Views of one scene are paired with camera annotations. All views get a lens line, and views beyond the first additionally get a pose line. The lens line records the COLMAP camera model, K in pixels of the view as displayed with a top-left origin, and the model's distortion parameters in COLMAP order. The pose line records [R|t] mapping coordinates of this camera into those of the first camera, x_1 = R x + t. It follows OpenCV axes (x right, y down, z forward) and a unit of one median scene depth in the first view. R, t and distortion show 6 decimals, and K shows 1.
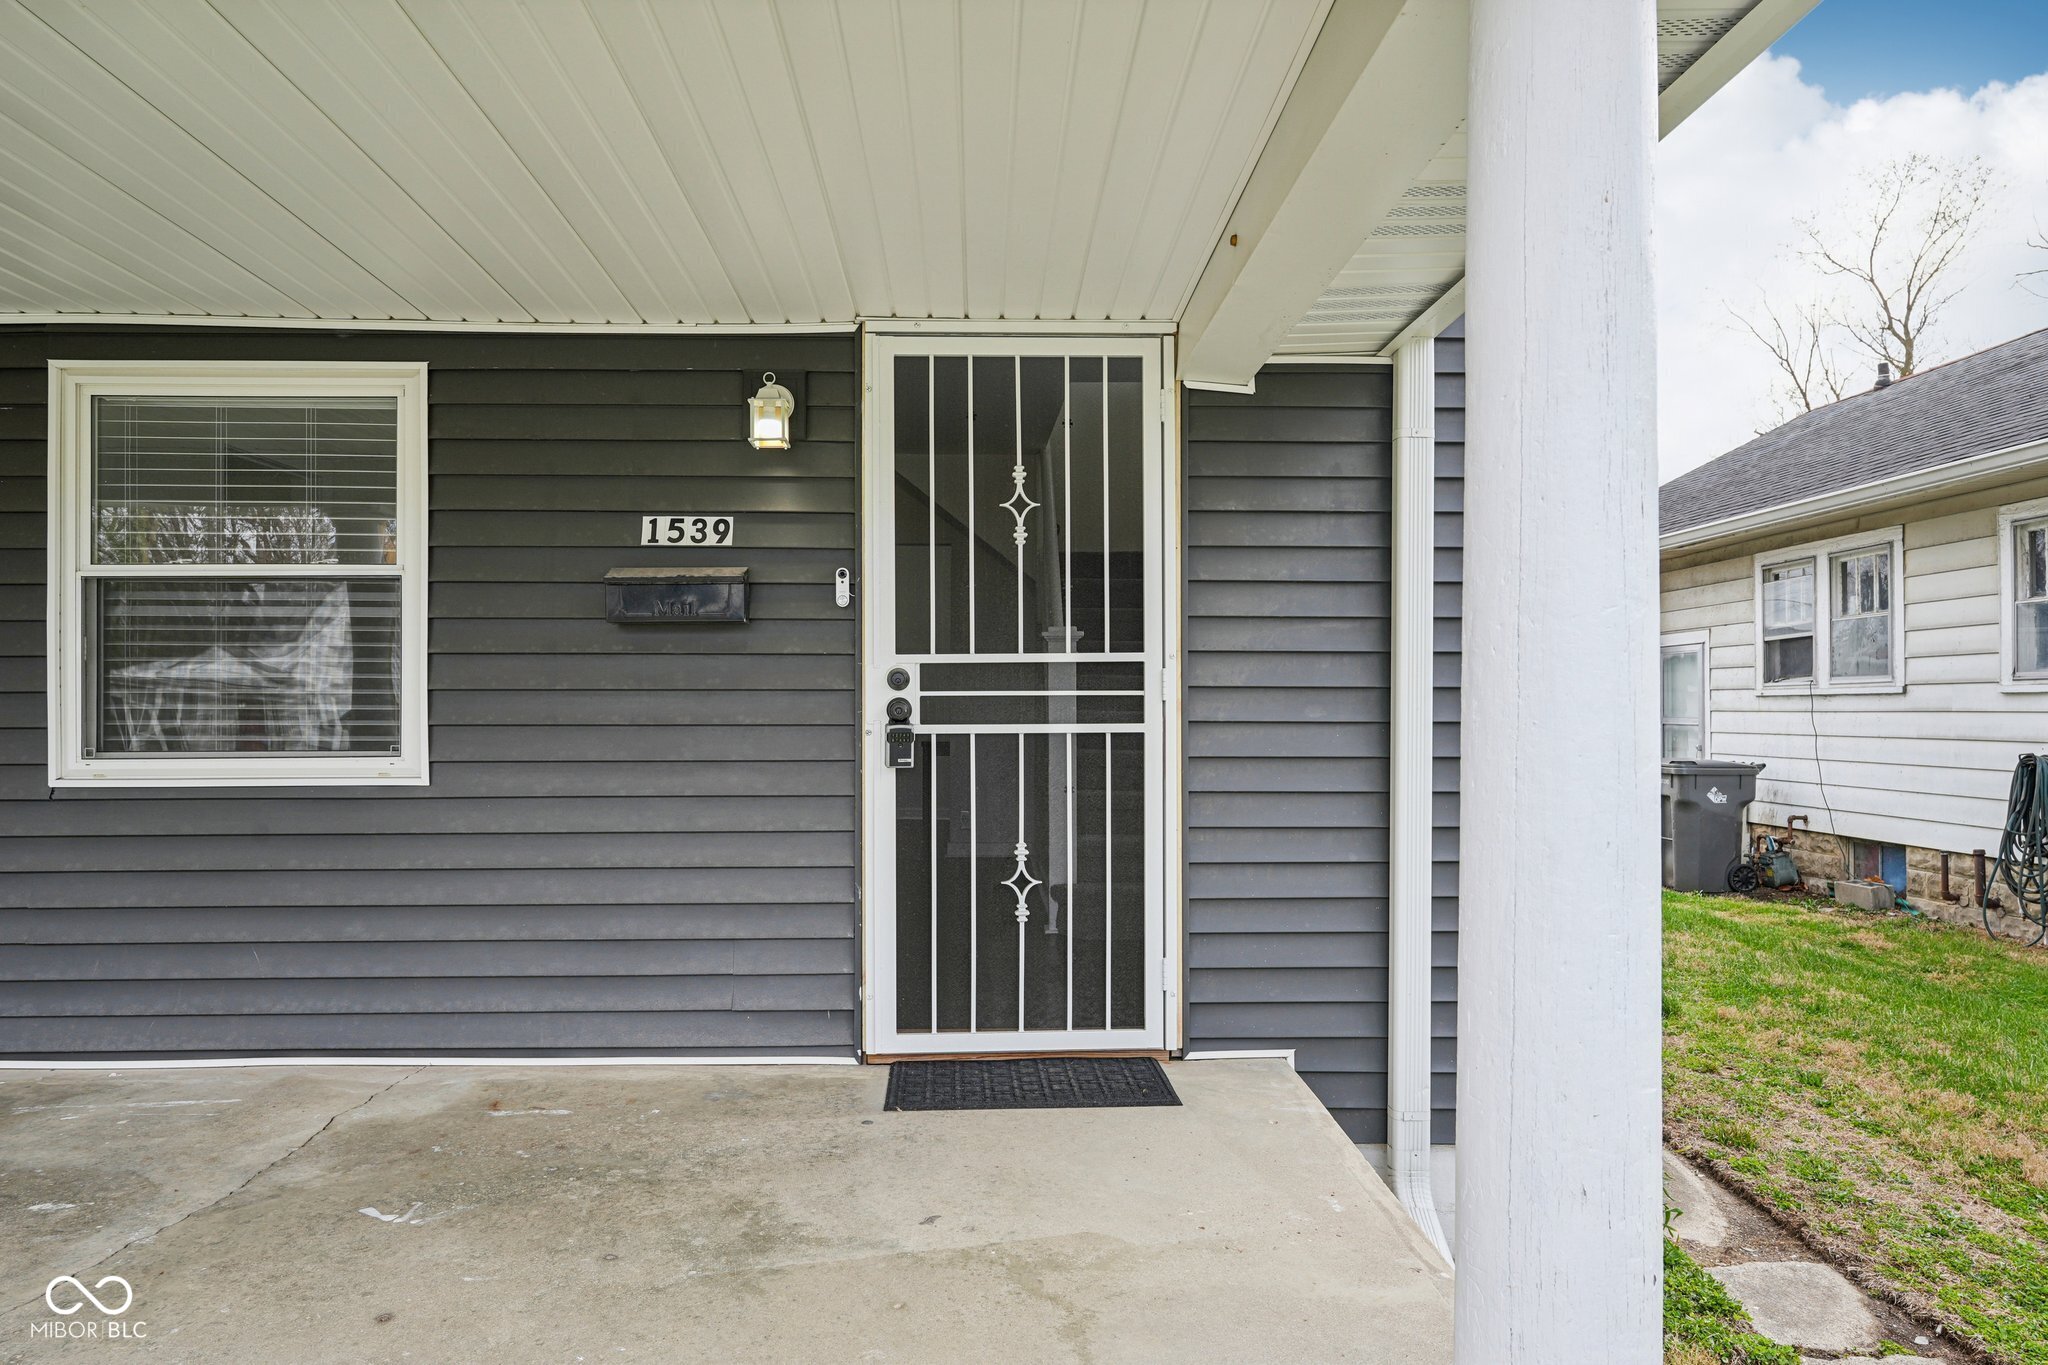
lens RADIAL K [[1291.5, 0, 1024.0], [0, 1291.5, 682.5], [0, 0, 1]] dist [-0.000448, 0.000458]
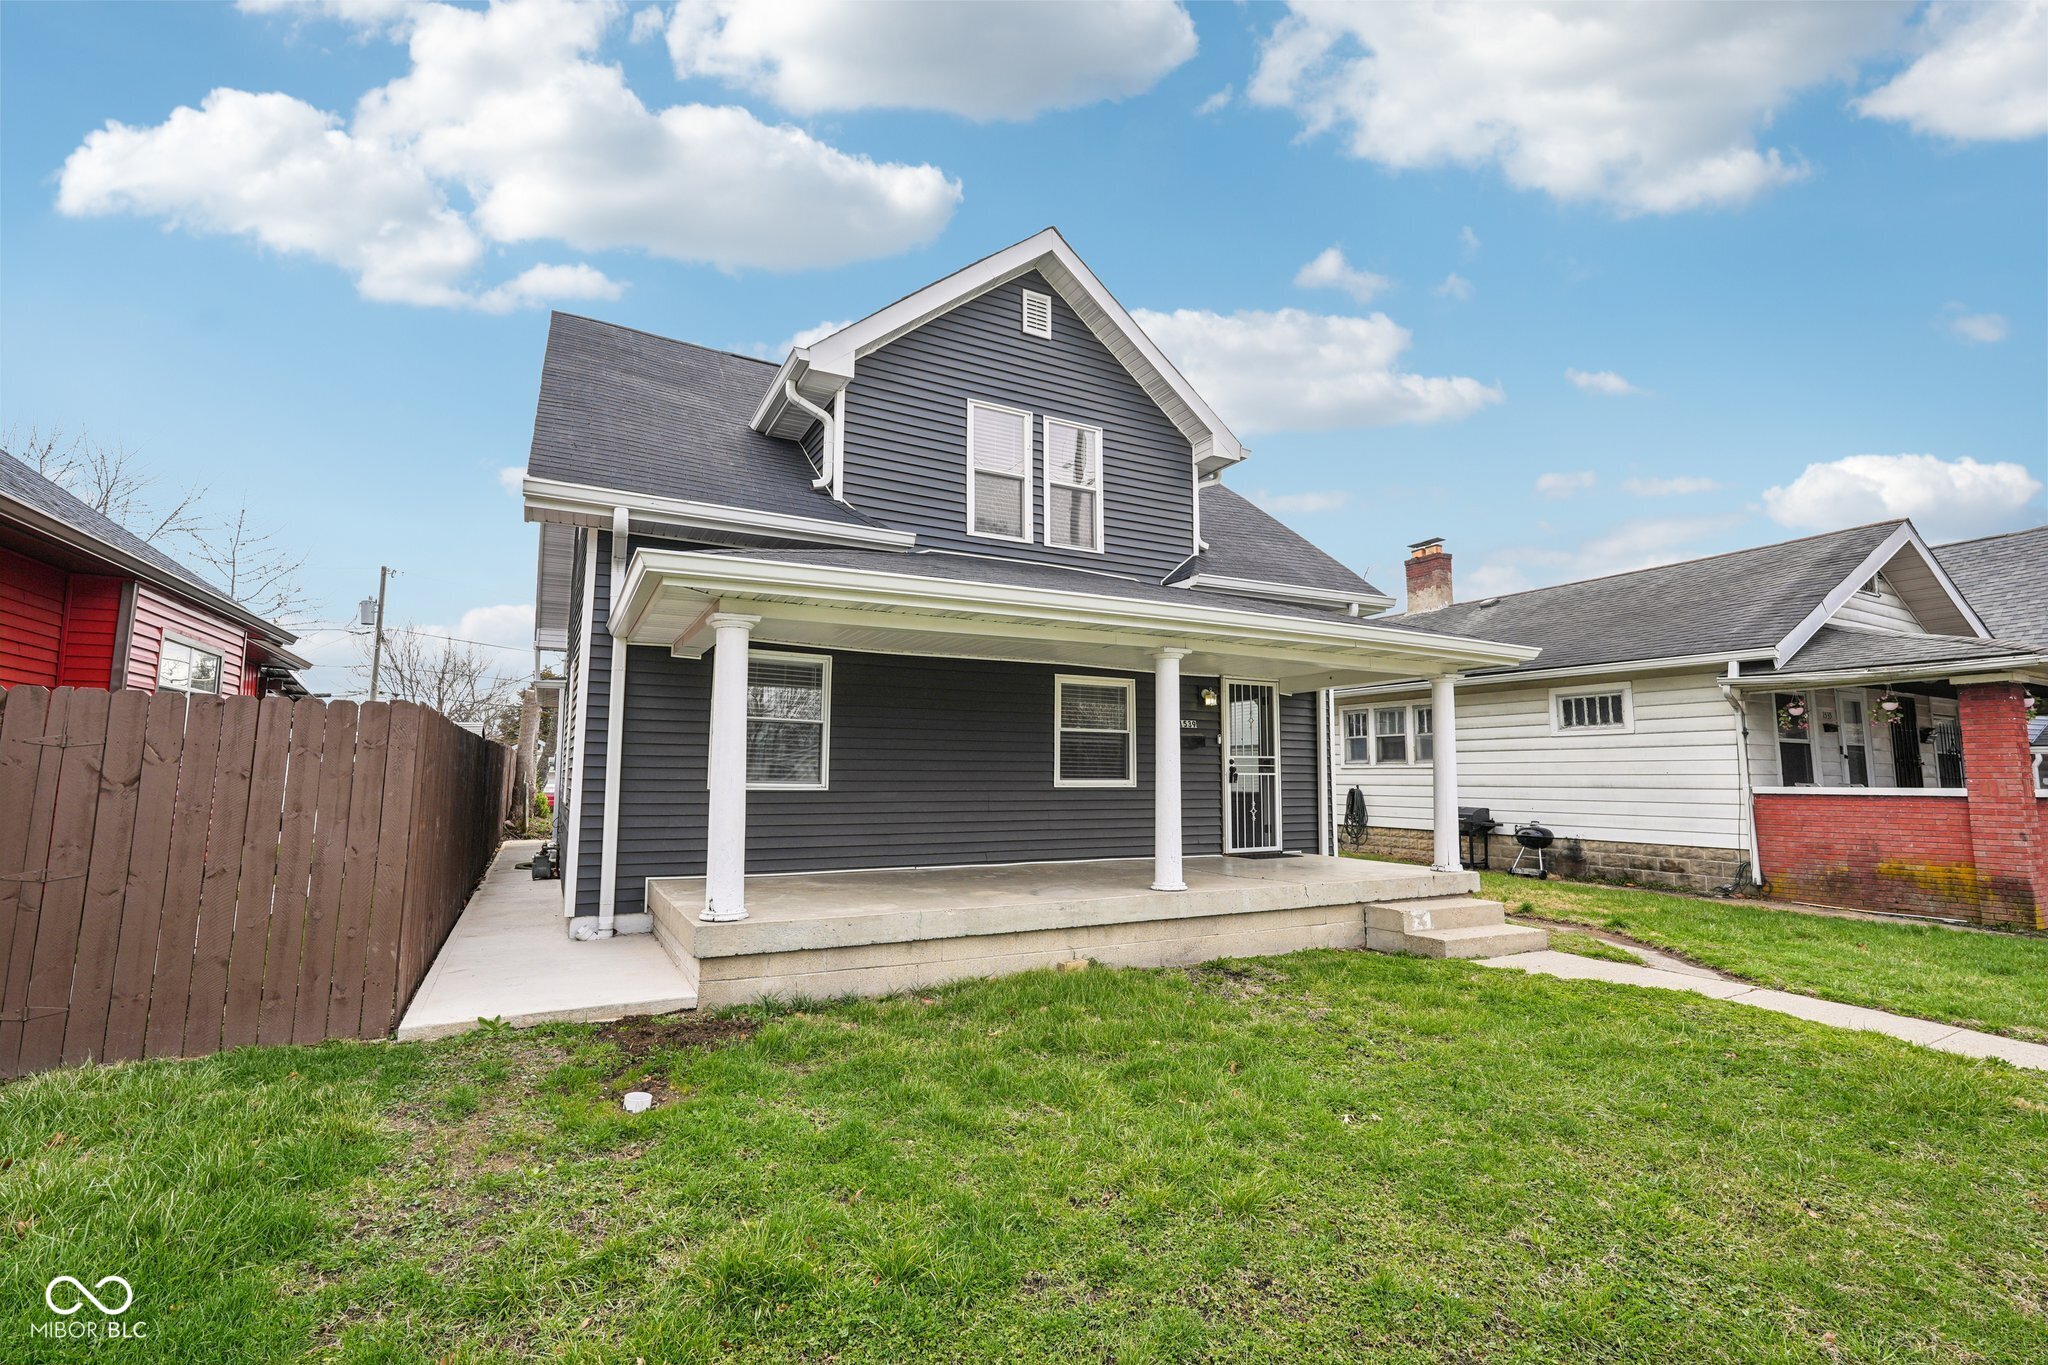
lens RADIAL K [[895.1, 0, 1024.0], [0, 895.1, 682.5], [0, 0, 1]] dist [-0.015150, 0.006366]
pose [[0.897818, 0.054427, 0.436990, -1.951080], [-0.018486, 0.996116, -0.086087, 0.003666], [-0.439978, 0.069212, 0.895337, -1.288550]]
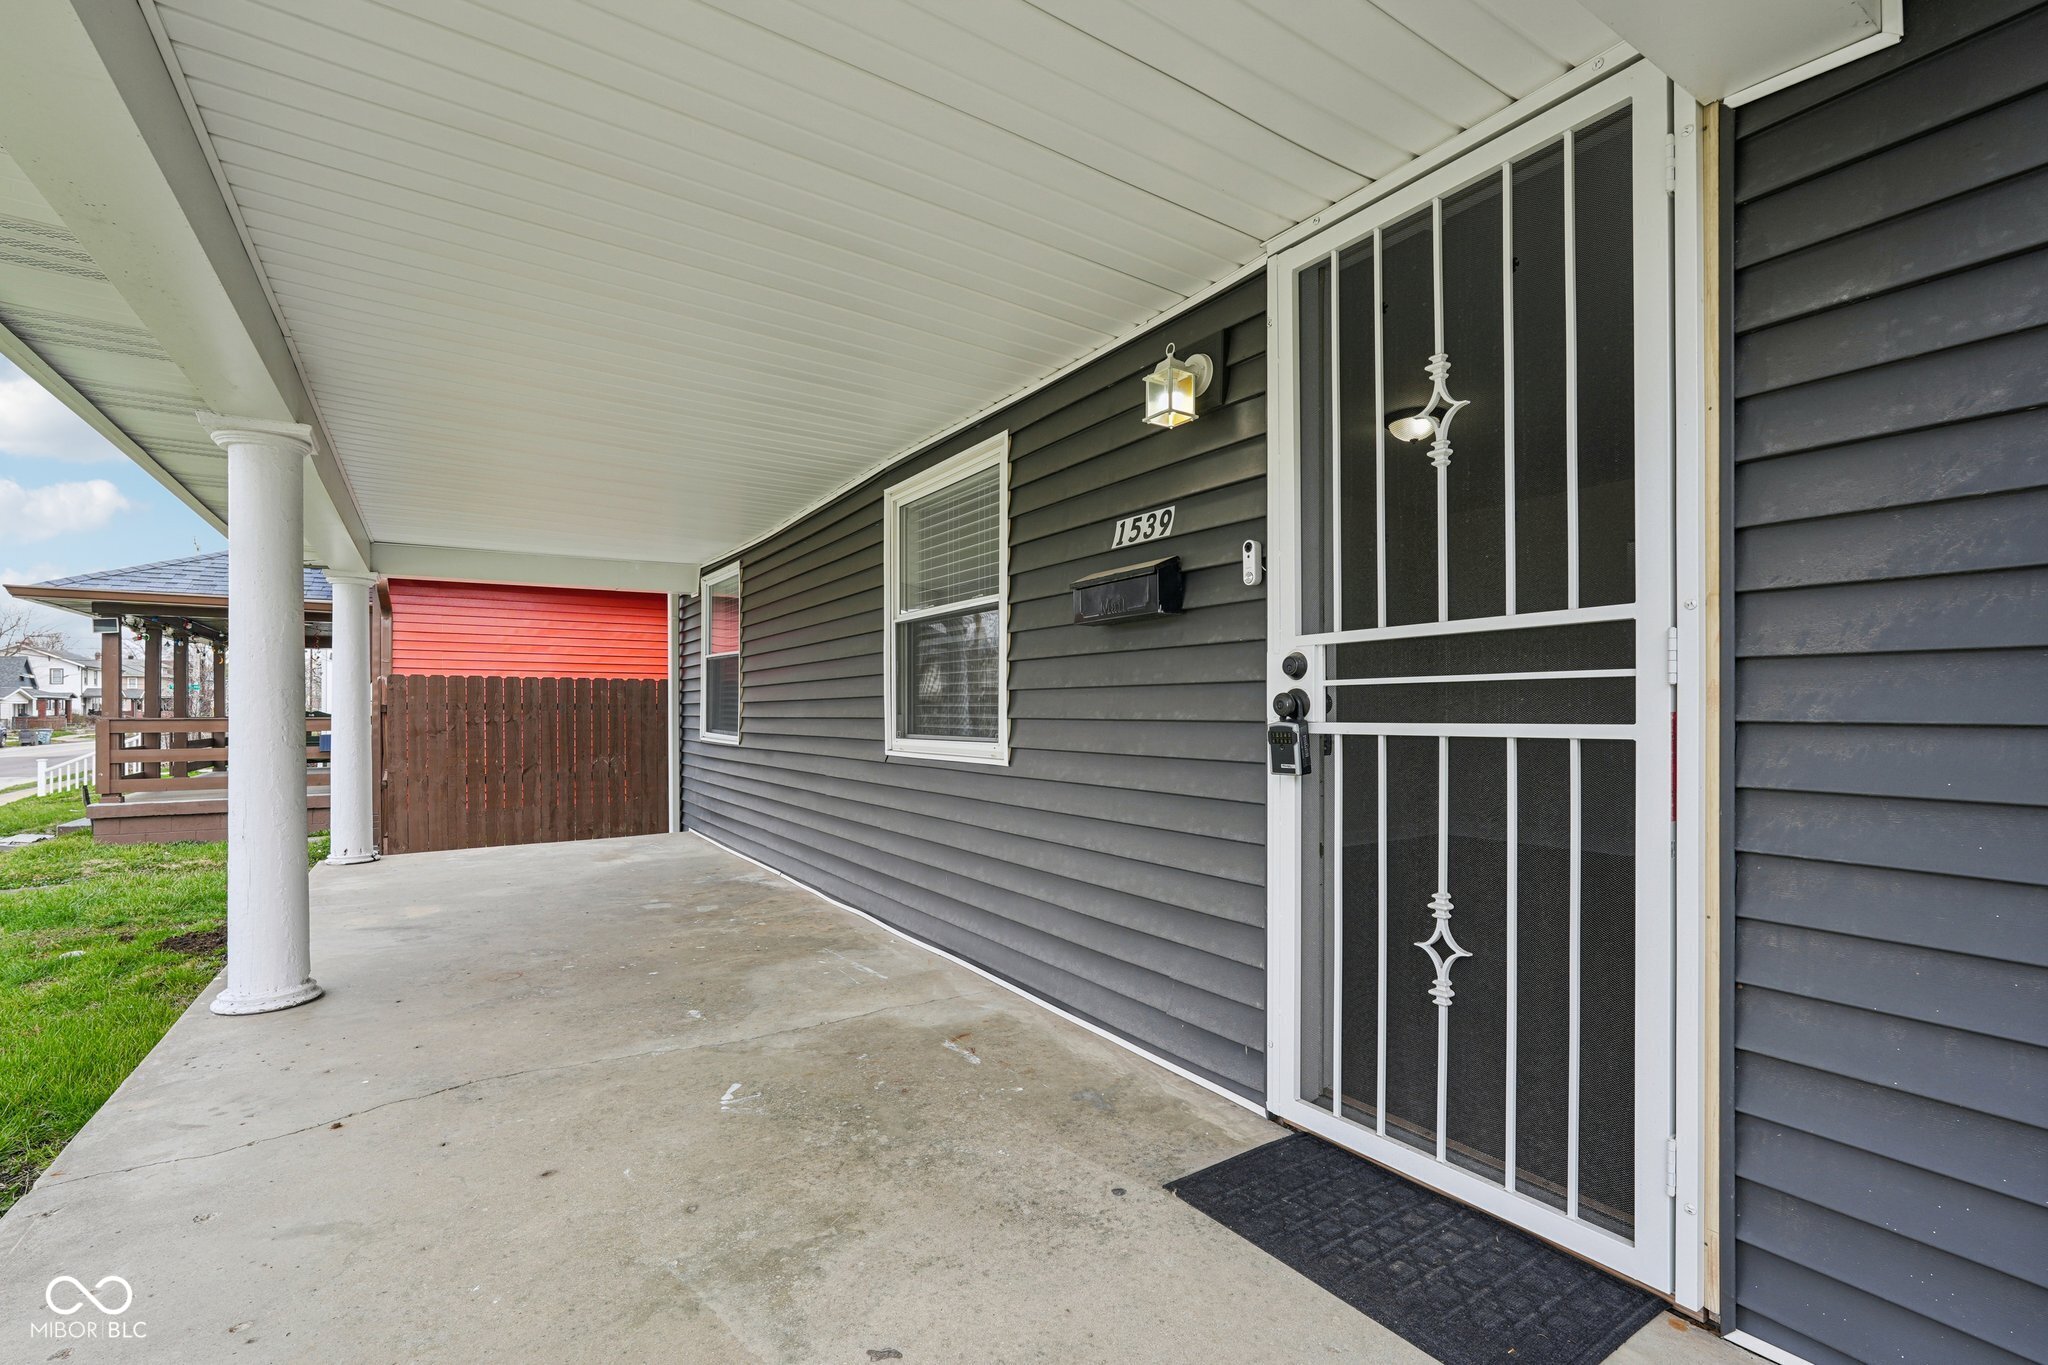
lens RADIAL K [[908.1, 0, 1027.2], [0, 908.1, 709.7], [0, 0, 1]] dist [-0.032611, 0.018173]
pose [[0.516168, -0.001238, -0.856486, 0.300117], [0.013802, 0.999881, 0.006873, 0.018457], [0.856376, -0.015368, 0.516124, 0.556052]]
